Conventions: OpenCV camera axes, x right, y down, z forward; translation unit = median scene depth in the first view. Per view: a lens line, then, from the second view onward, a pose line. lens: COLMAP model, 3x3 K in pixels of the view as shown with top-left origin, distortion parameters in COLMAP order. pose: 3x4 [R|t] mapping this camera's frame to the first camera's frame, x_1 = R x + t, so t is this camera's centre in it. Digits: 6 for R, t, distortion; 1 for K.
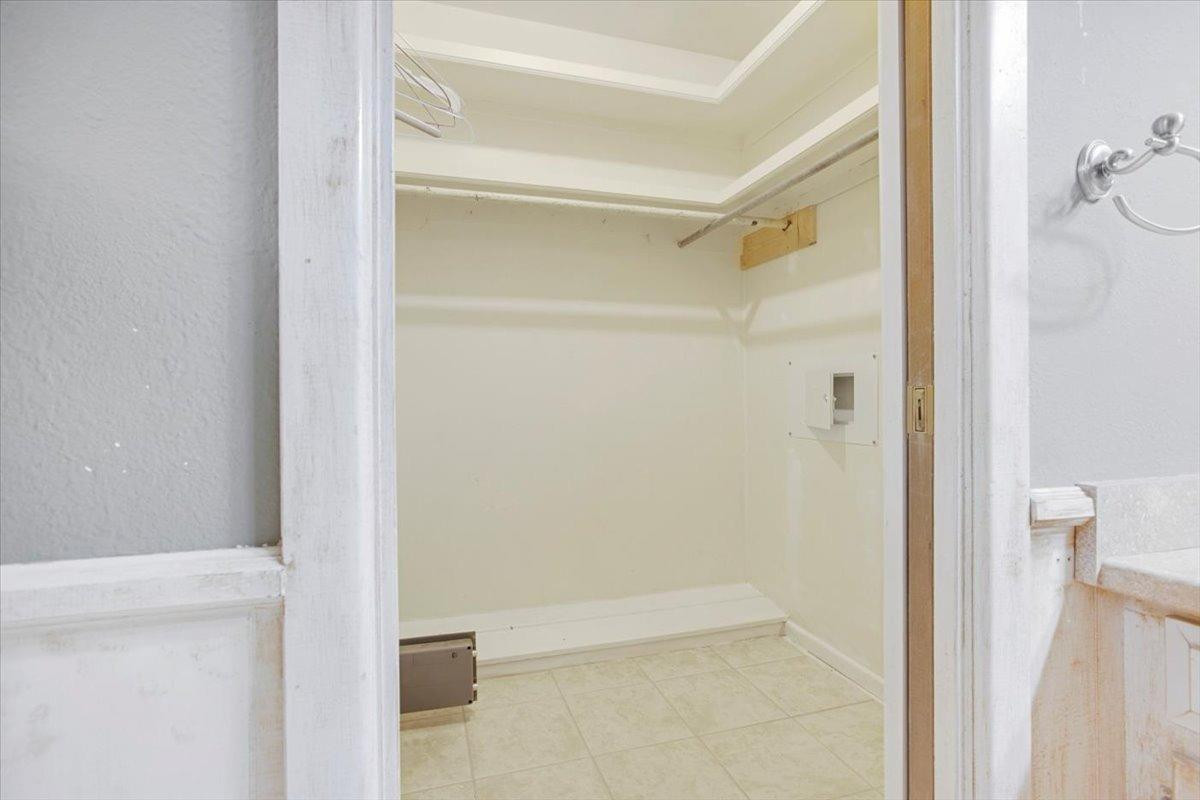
lens RADIAL K [[545.9, 0, 593.1], [0, 545.9, 404.3], [0, 0, 1]] dist [-0.000464, 0.000571]
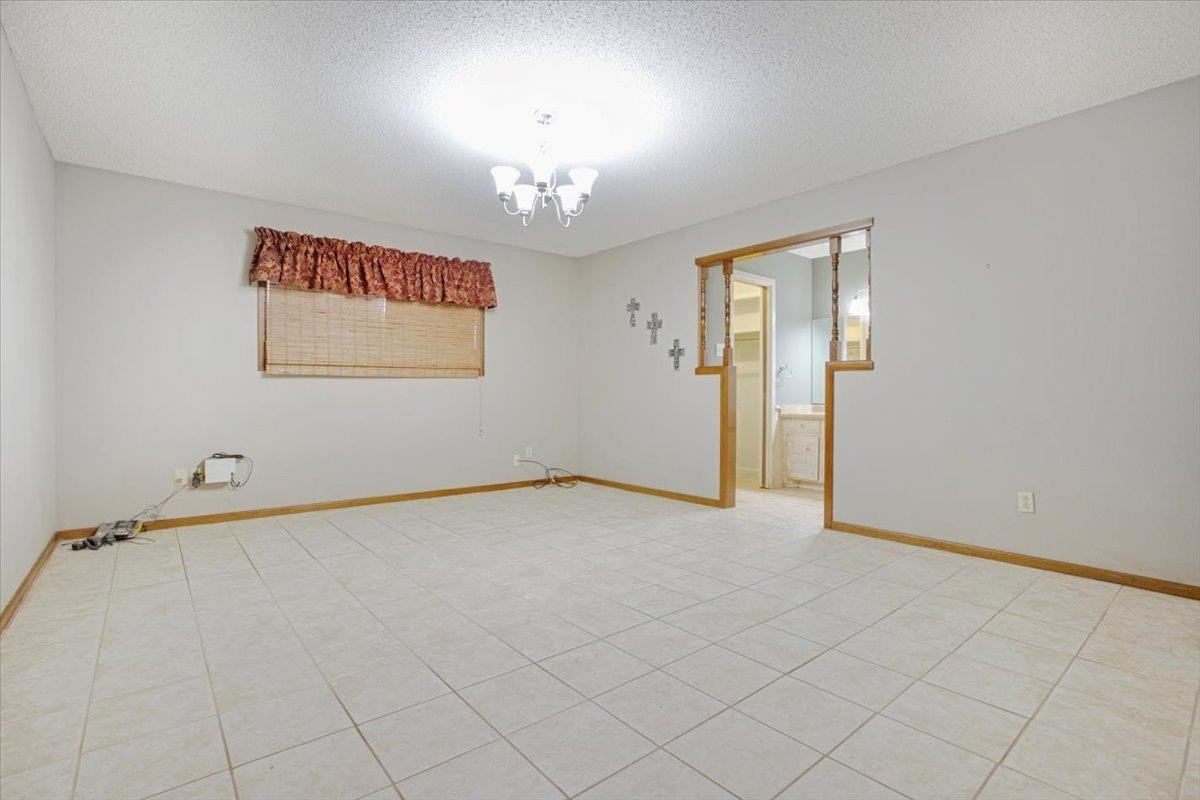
lens RADIAL K [[555.5, 0, 585.5], [0, 555.5, 403.3], [0, 0, 1]] dist [-0.042295, 0.001709]
pose [[0.921930, -0.004401, 0.387332, -5.435983], [-0.000594, 0.999918, 0.012775, 0.011642], [-0.387357, -0.012008, 0.921852, -5.991026]]
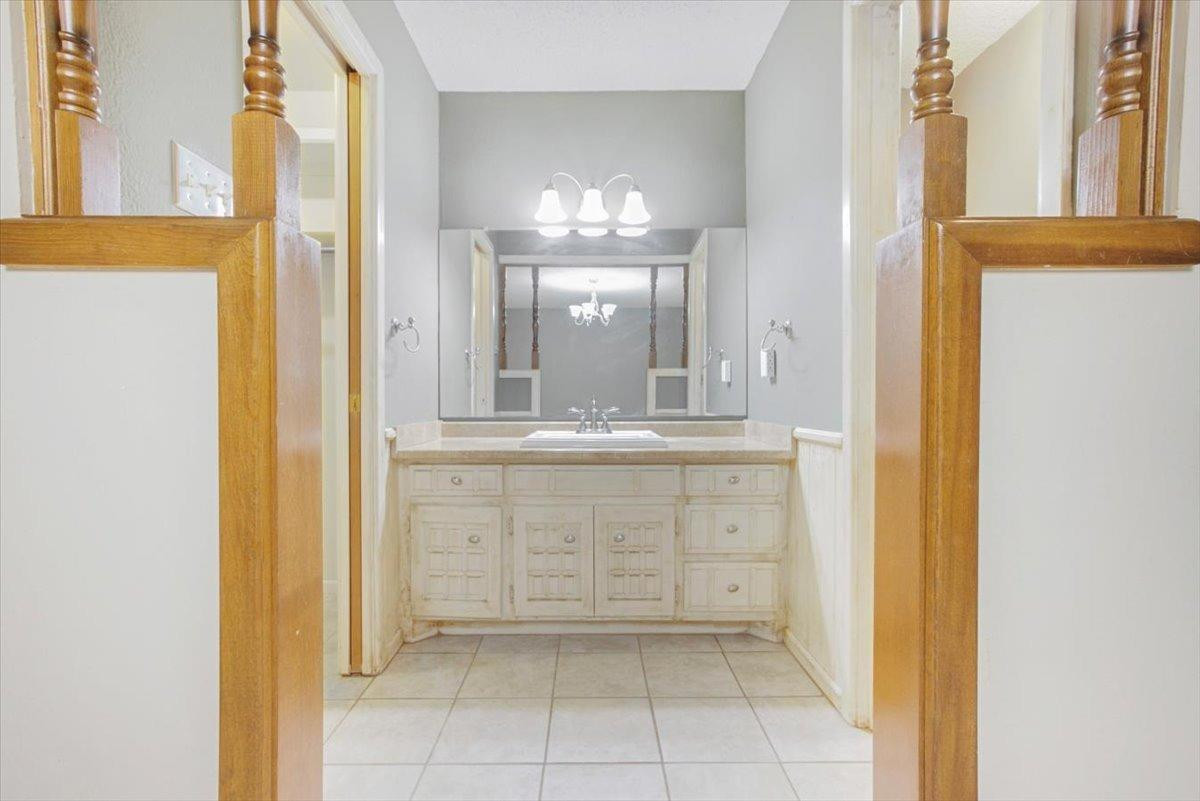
lens RADIAL K [[545.9, 0, 593.1], [0, 545.9, 404.8], [0, 0, 1]] dist [-0.000464, 0.000571]
pose [[0.276365, -0.009836, 0.961002, -1.837899], [0.005879, 0.999946, 0.008544, -0.000095], [-0.961035, 0.003288, 0.276408, -0.993844]]
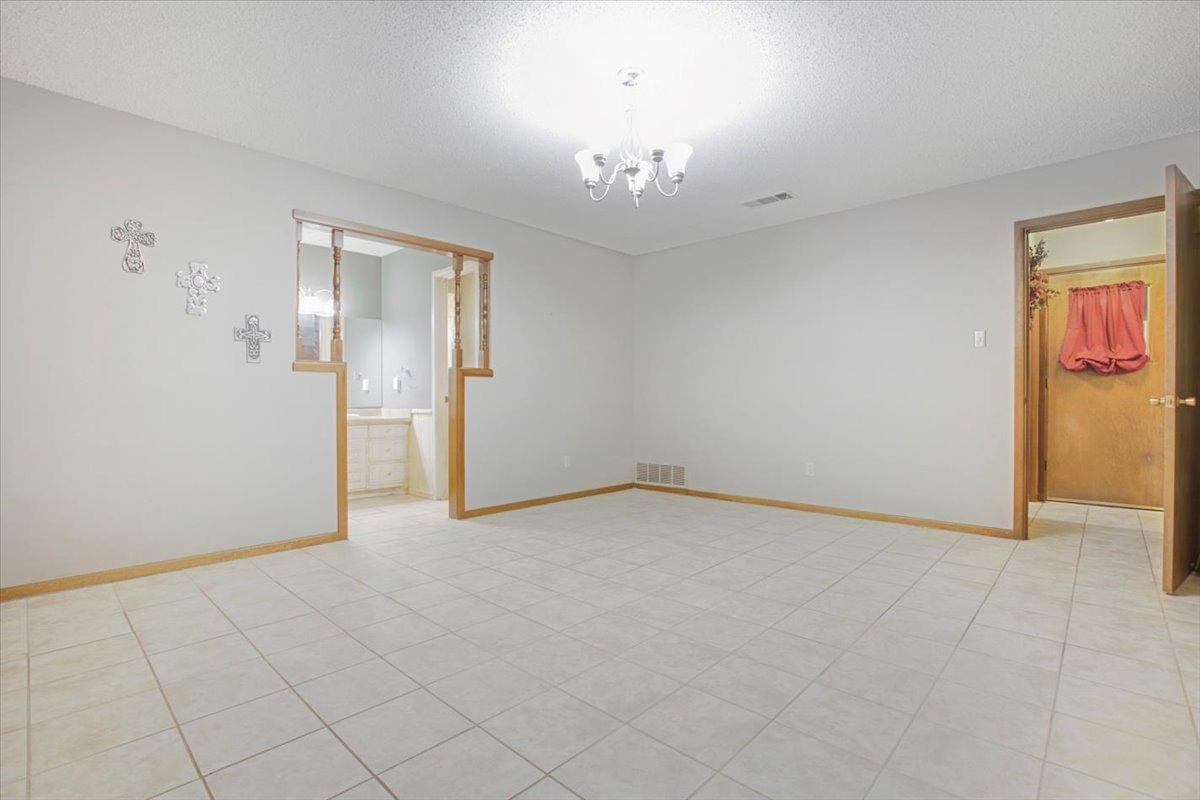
lens RADIAL K [[559.6, 0, 597.8], [0, 559.6, 401.3], [0, 0, 1]] dist [-0.037858, -0.000209]
pose [[-0.505347, -0.001959, 0.862914, -7.297172], [0.008787, 0.999934, 0.007416, 0.005117], [-0.862872, 0.011330, -0.505296, 0.609844]]
